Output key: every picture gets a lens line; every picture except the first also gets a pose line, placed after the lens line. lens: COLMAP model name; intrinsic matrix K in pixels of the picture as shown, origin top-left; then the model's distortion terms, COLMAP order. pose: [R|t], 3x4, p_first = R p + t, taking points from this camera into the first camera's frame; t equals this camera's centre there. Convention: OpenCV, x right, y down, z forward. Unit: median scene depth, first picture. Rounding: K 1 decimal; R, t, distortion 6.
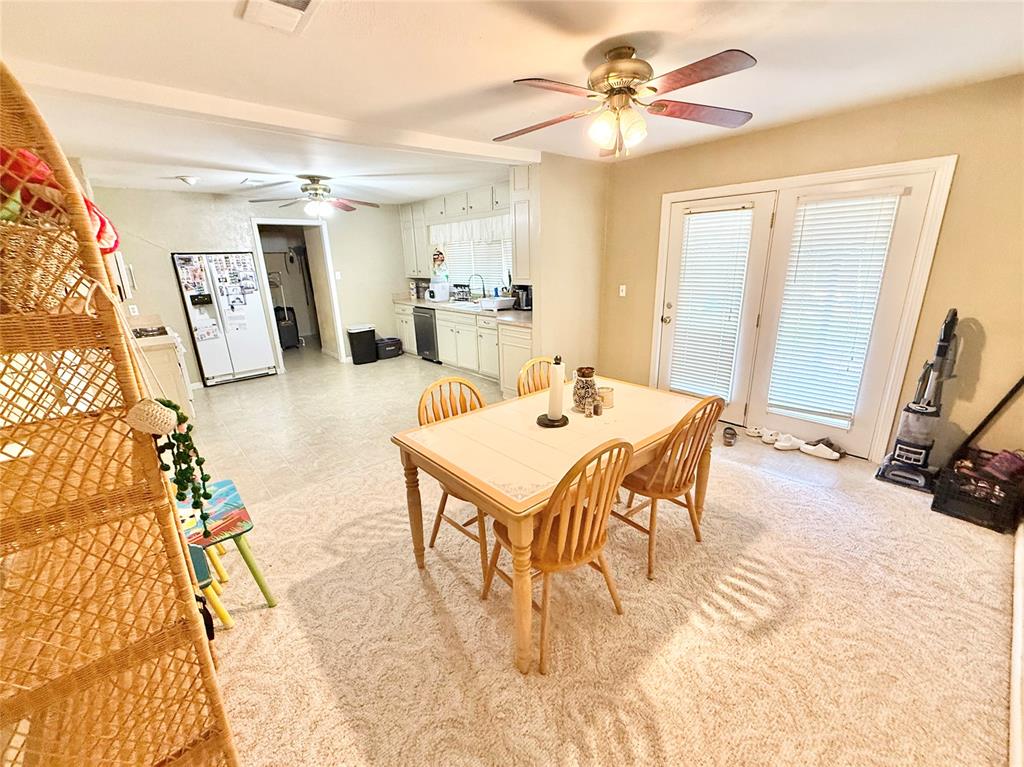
lens RADIAL K [[415.1, 0, 507.5], [0, 415.1, 385.0], [0, 0, 1]] dist [-0.001220, 0.000185]
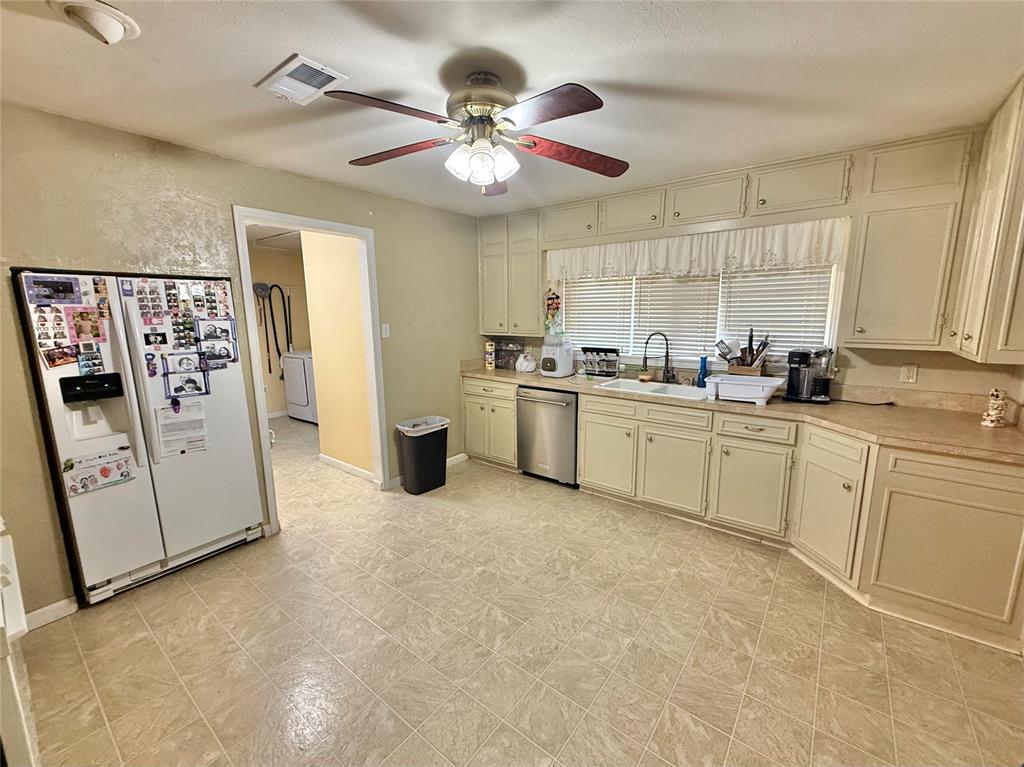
lens RADIAL K [[415.1, 0, 507.5], [0, 415.1, 385.0], [0, 0, 1]] dist [-0.001220, 0.000185]
pose [[0.984063, -0.008995, 0.177590, -0.407194], [0.031145, 0.992000, -0.122336, -0.142953], [-0.175069, 0.125918, 0.976471, 0.529197]]
